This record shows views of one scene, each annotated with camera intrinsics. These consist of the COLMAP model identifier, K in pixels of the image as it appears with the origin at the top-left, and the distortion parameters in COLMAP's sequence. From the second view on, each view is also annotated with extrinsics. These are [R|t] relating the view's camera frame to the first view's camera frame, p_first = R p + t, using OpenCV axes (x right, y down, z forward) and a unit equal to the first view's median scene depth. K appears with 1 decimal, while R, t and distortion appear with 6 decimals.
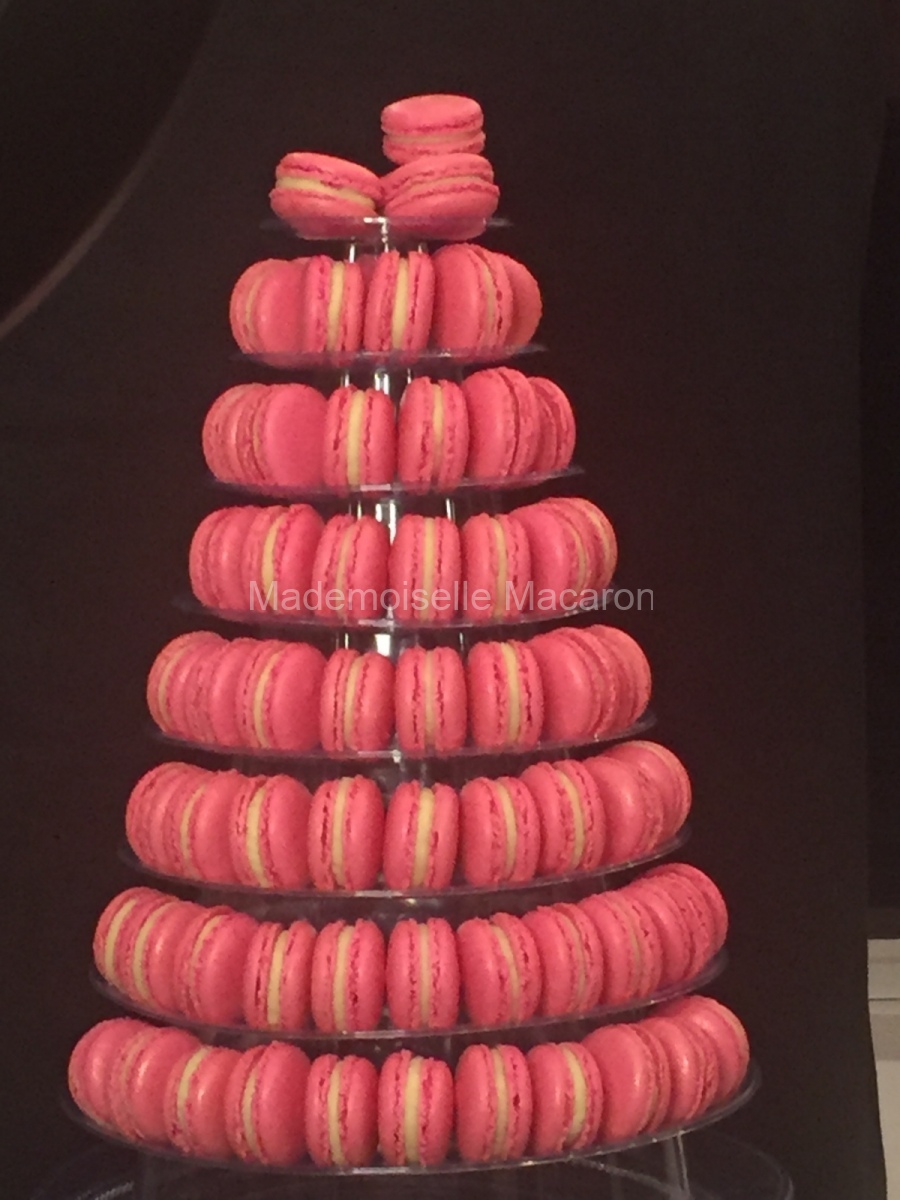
lens RADIAL K [[3240.3, 0, 450.0], [0, 3240.3, 600.0], [0, 0, 1]] dist [-0.029169, -0.623320]
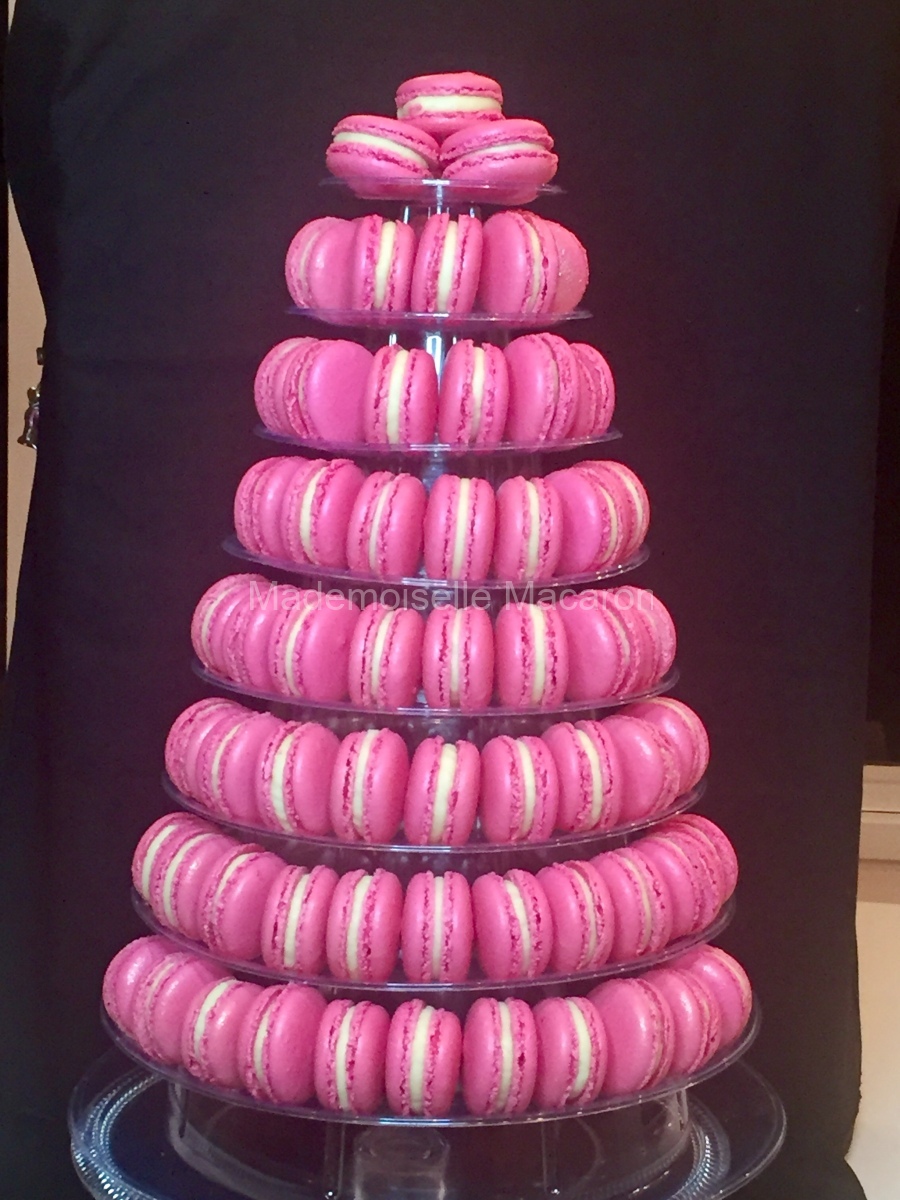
lens RADIAL K [[2223.7, 0, 450.0], [0, 2223.7, 600.0], [0, 0, 1]] dist [0.005448, 0.114183]
pose [[0.998057, 0.048075, -0.039629, 0.018222], [-0.045555, 0.997024, 0.062193, -0.030721], [0.042501, -0.060267, 0.997277, 0.301497]]
